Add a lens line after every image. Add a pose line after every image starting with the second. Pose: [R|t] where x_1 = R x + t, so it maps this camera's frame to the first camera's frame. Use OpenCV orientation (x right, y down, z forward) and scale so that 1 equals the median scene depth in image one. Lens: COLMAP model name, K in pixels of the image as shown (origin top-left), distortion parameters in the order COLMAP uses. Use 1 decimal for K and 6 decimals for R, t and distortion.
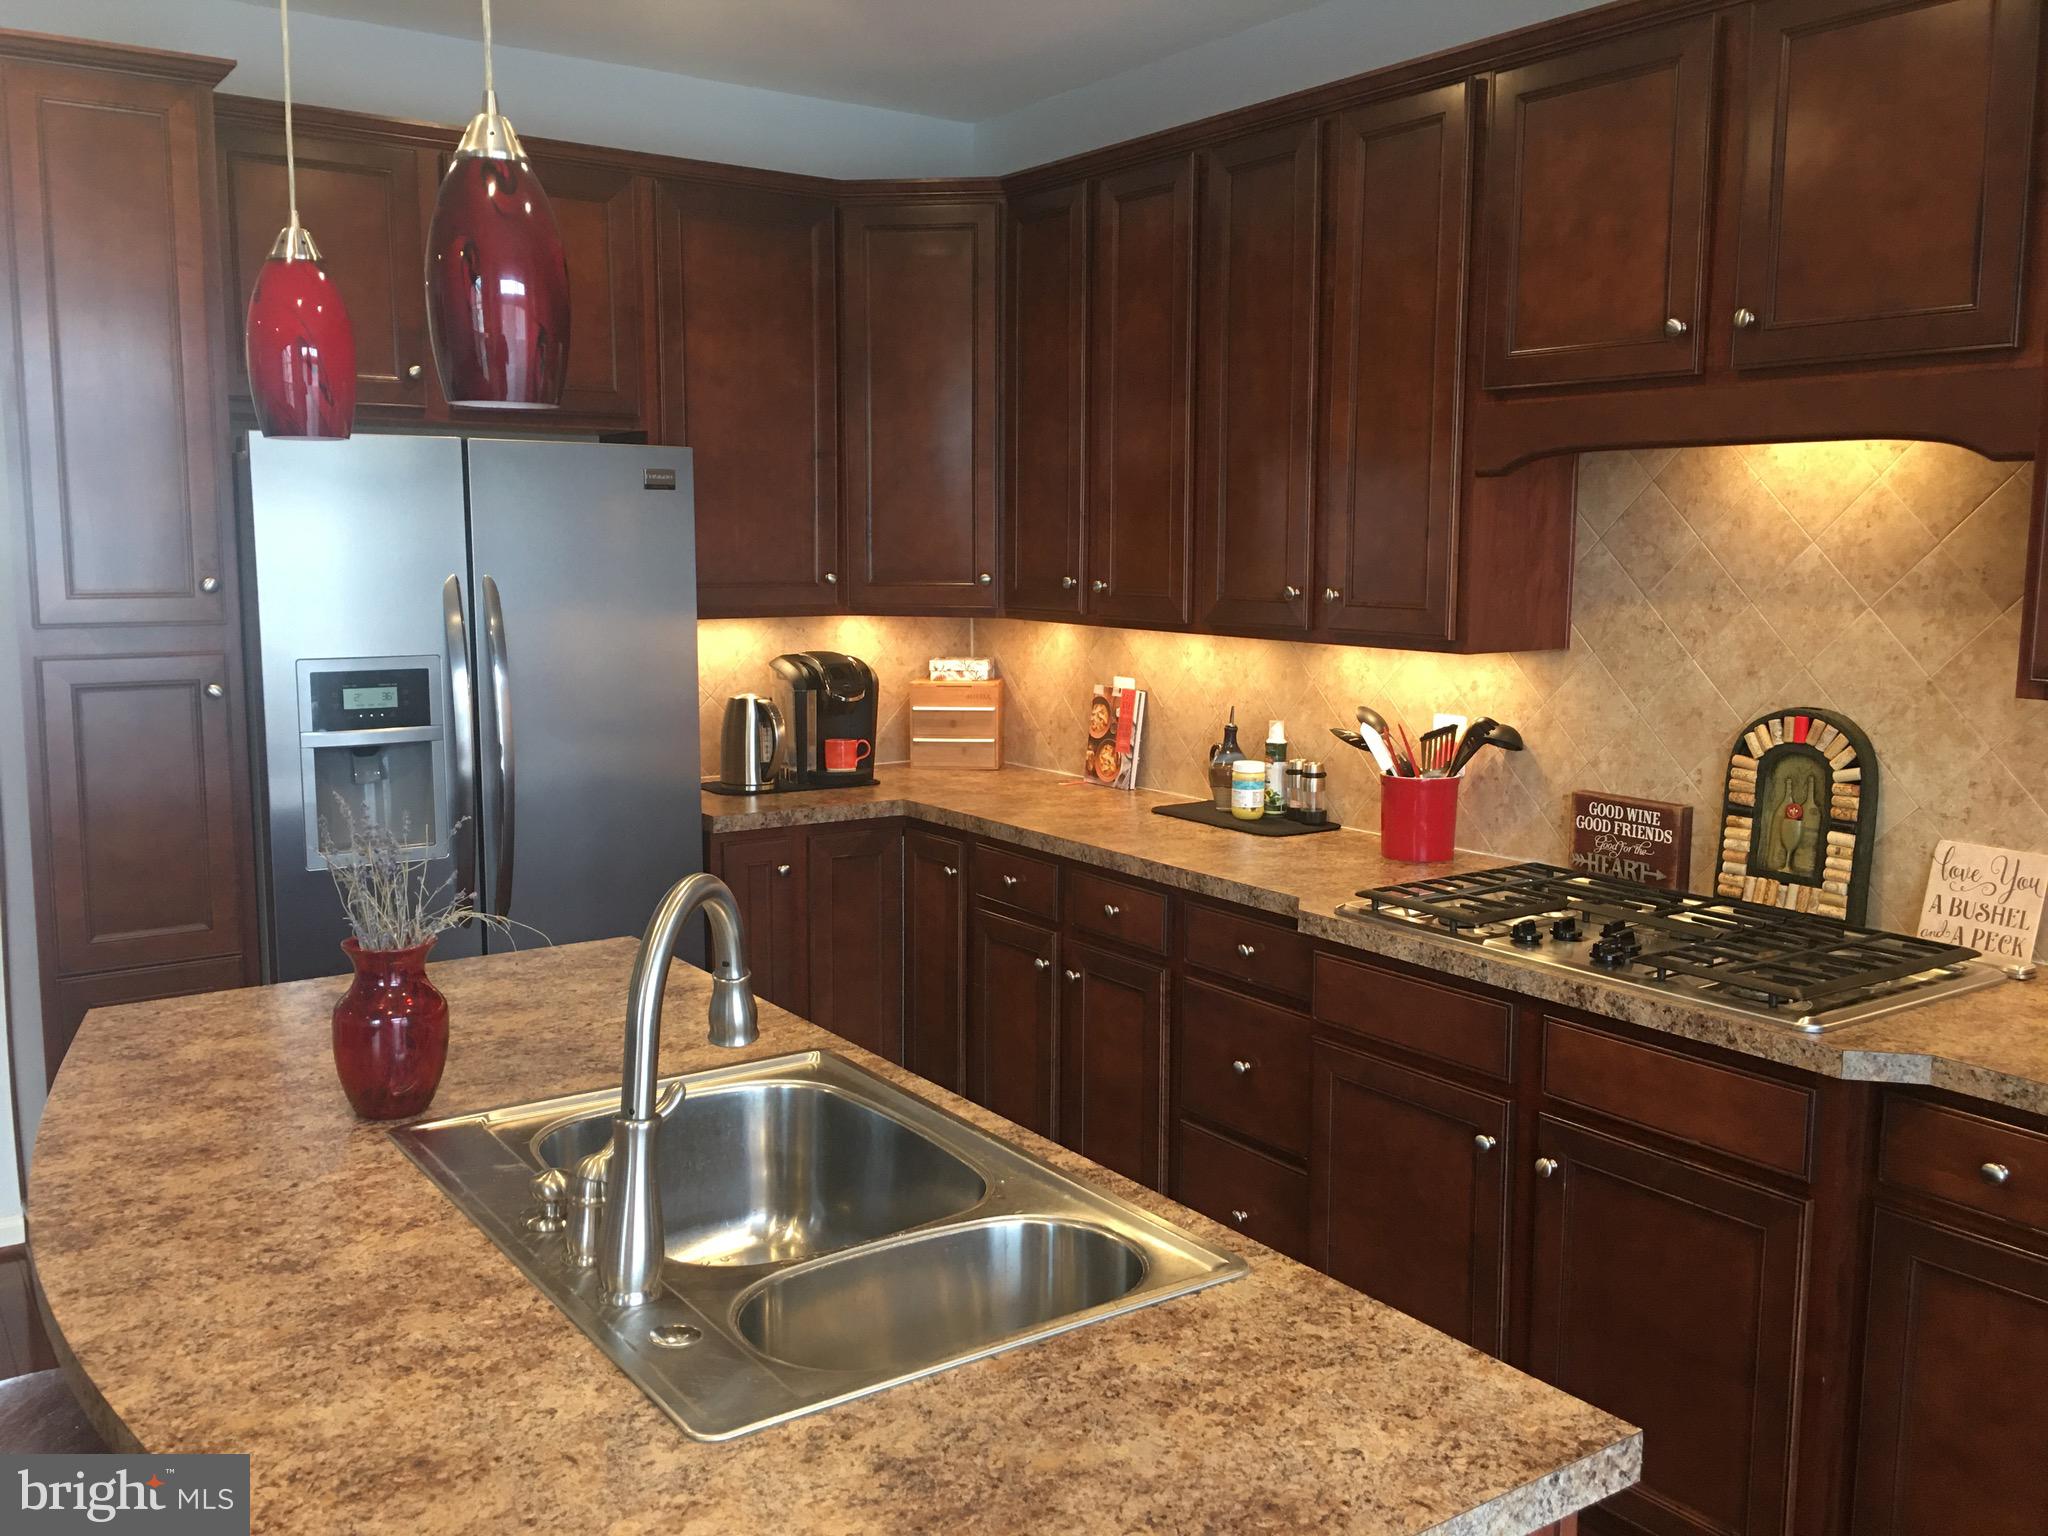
lens RADIAL K [[1763.5, 0, 1024.0], [0, 1763.5, 768.0], [0, 0, 1]] dist [0.065679, -0.060195]
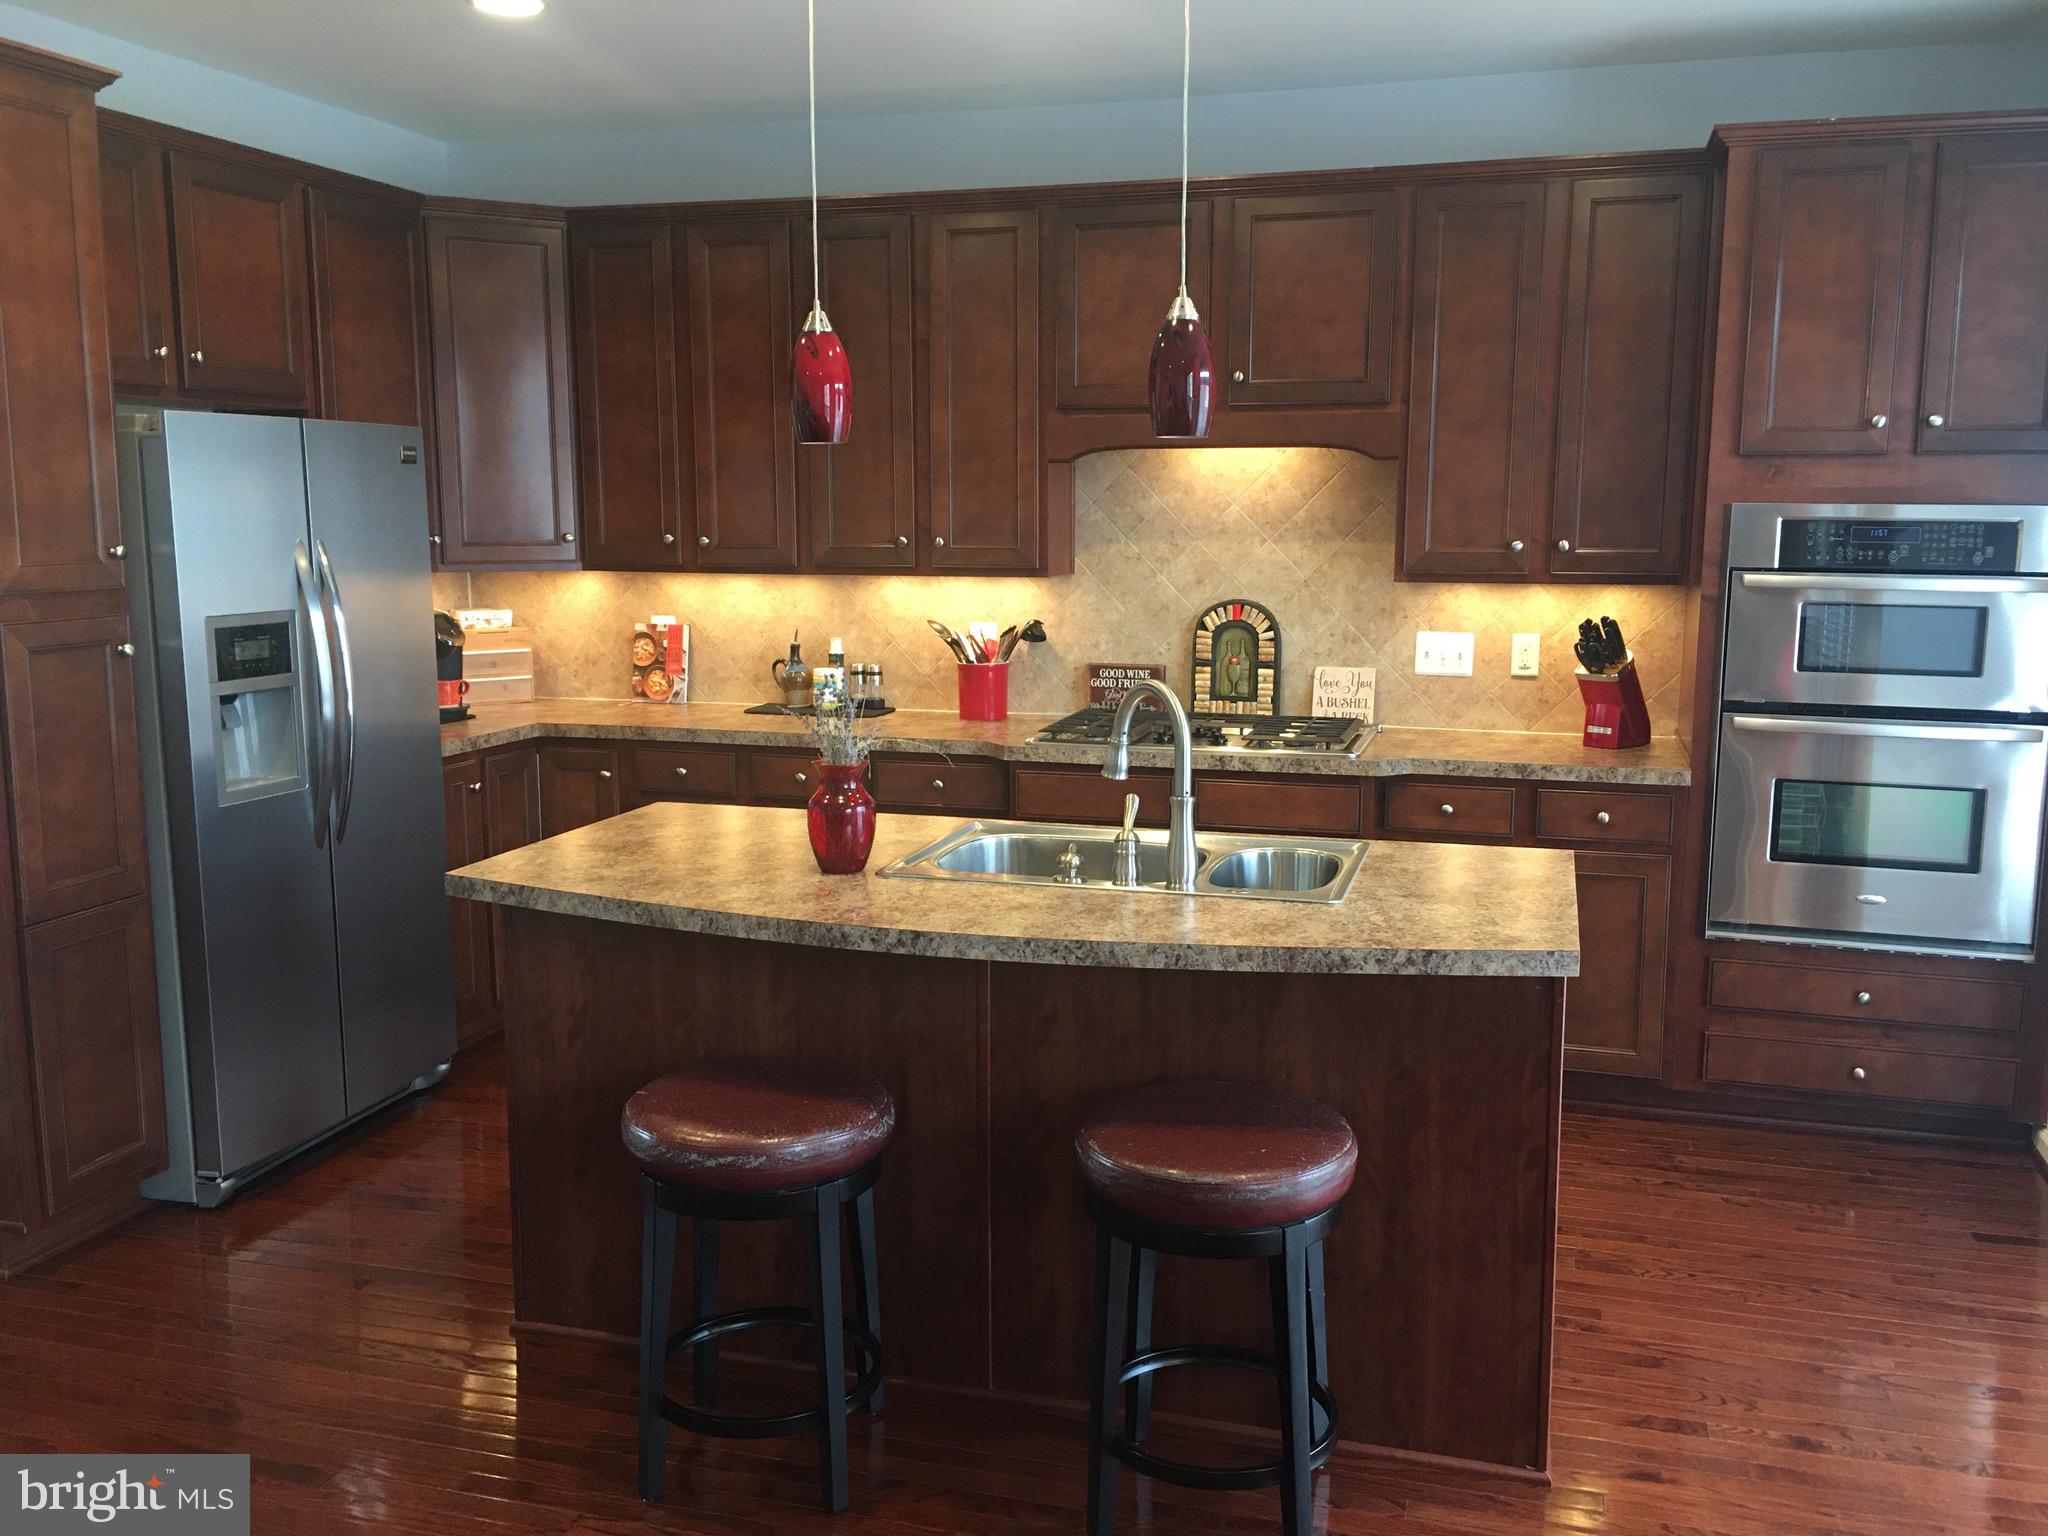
lens RADIAL K [[1763.5, 0, 1024.0], [0, 1763.5, 768.0], [0, 0, 1]] dist [0.065679, -0.060195]
pose [[0.783005, -0.099466, 0.614011, -0.739381], [0.088410, 0.994906, 0.048425, 0.025707], [-0.615700, 0.016367, 0.787811, -0.207063]]
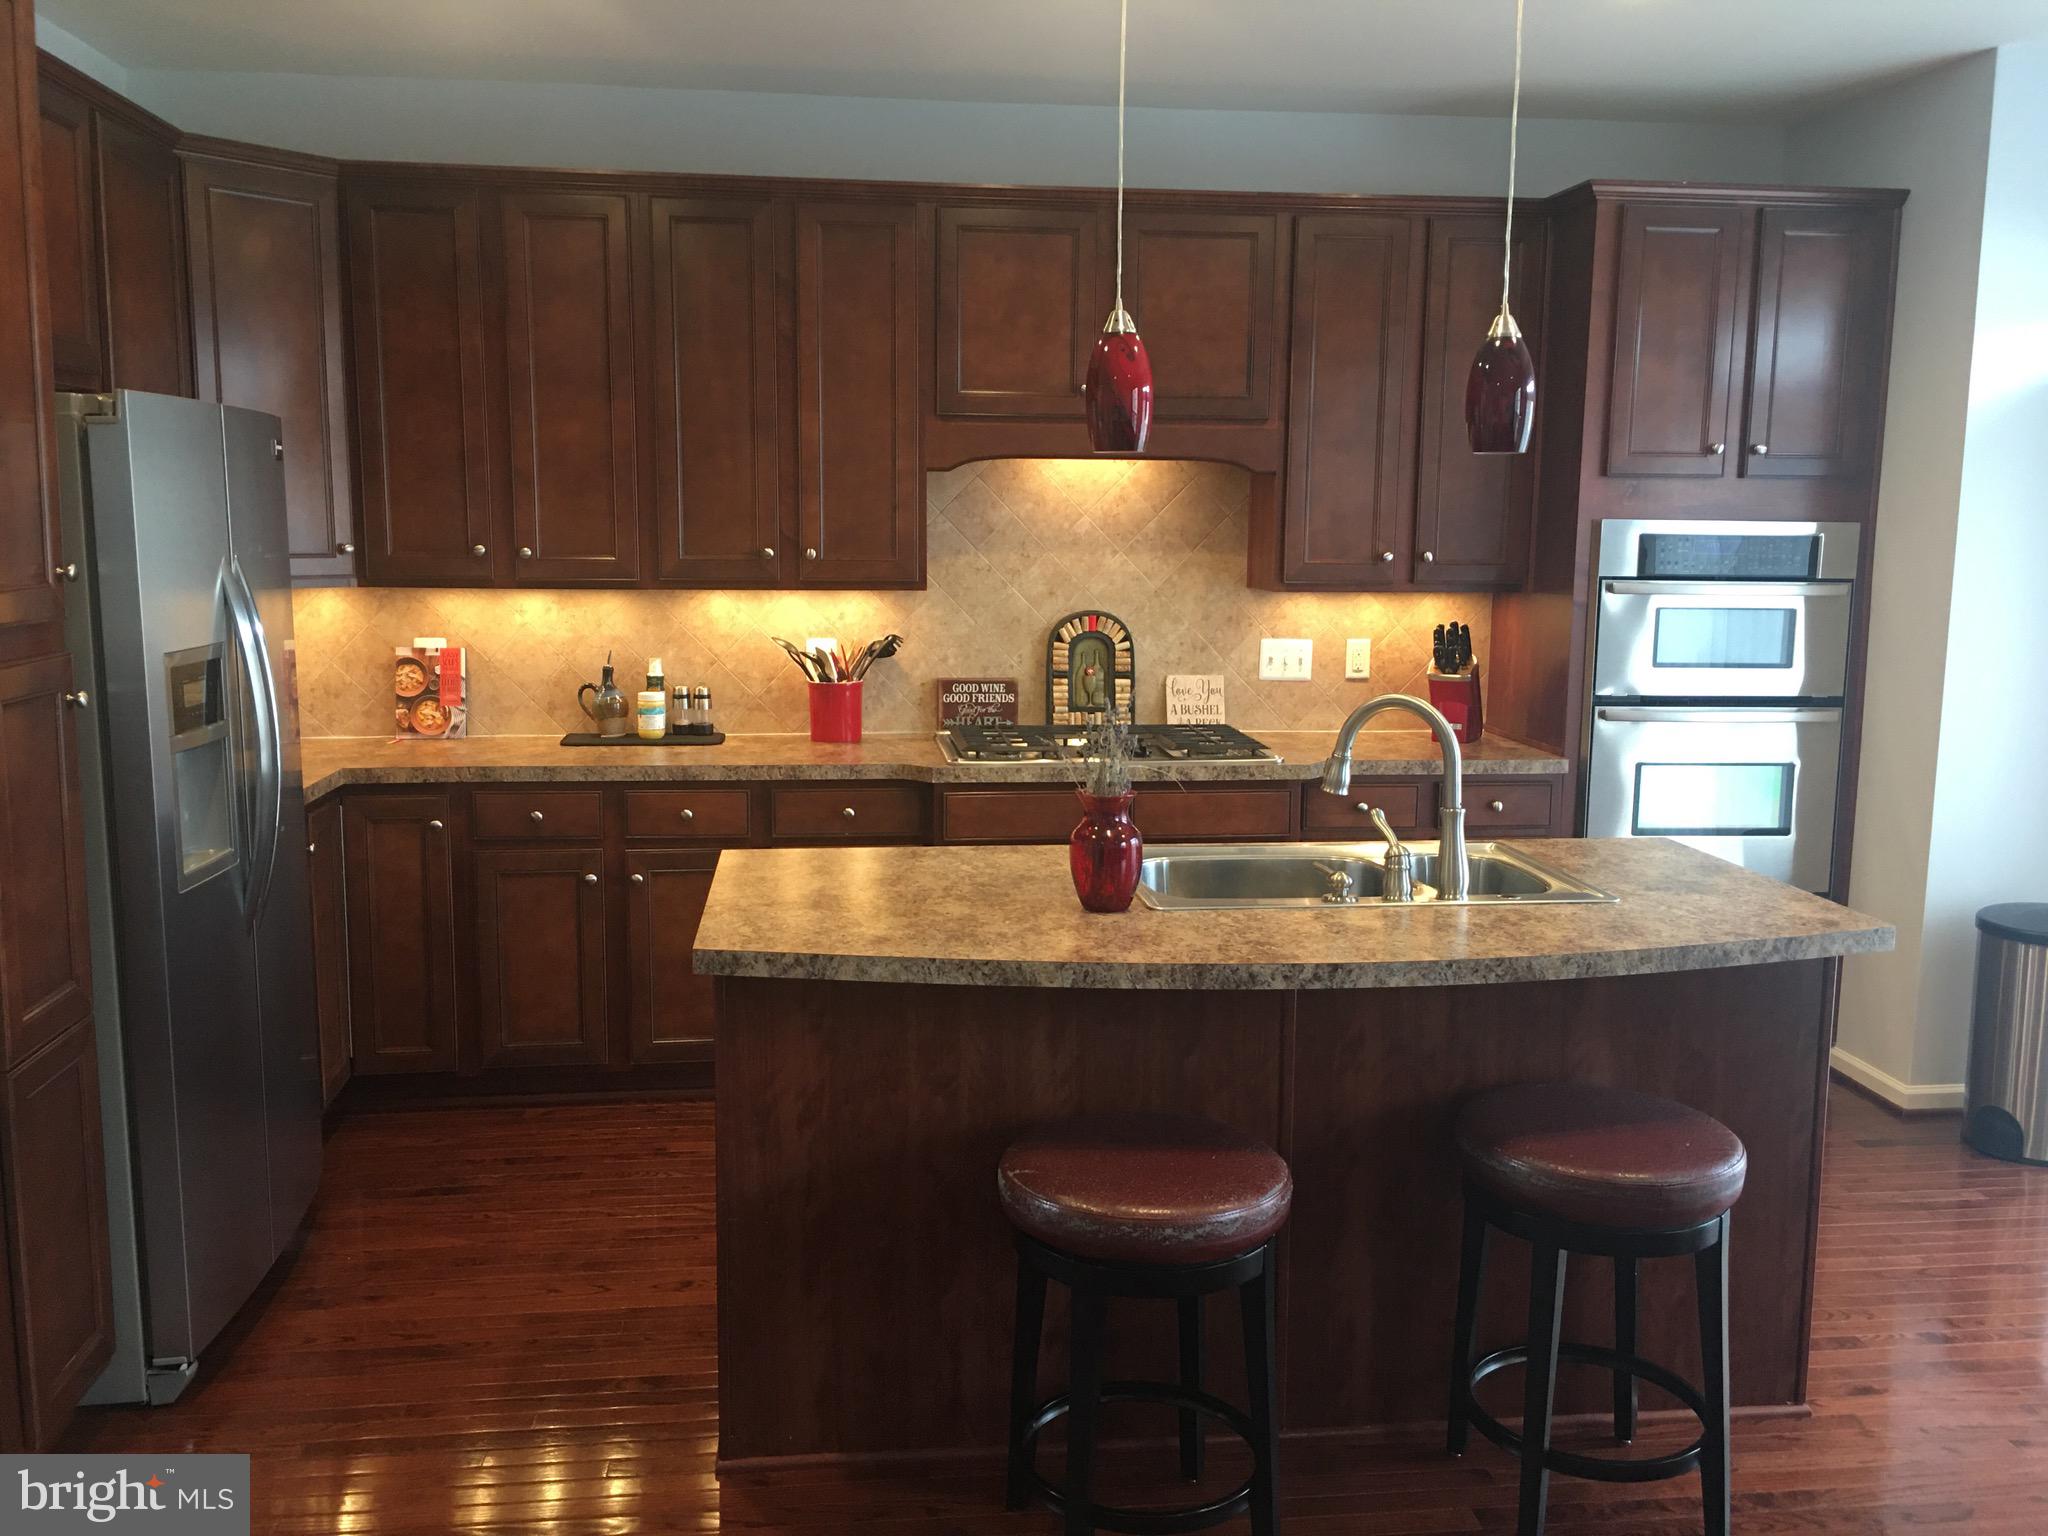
lens RADIAL K [[1763.5, 0, 1024.0], [0, 1763.5, 768.0], [0, 0, 1]] dist [0.065679, -0.060195]
pose [[0.476490, -0.130119, 0.869498, -1.029652], [0.113085, 0.989843, 0.086157, -0.035023], [-0.871877, 0.057274, 0.486365, 0.214600]]
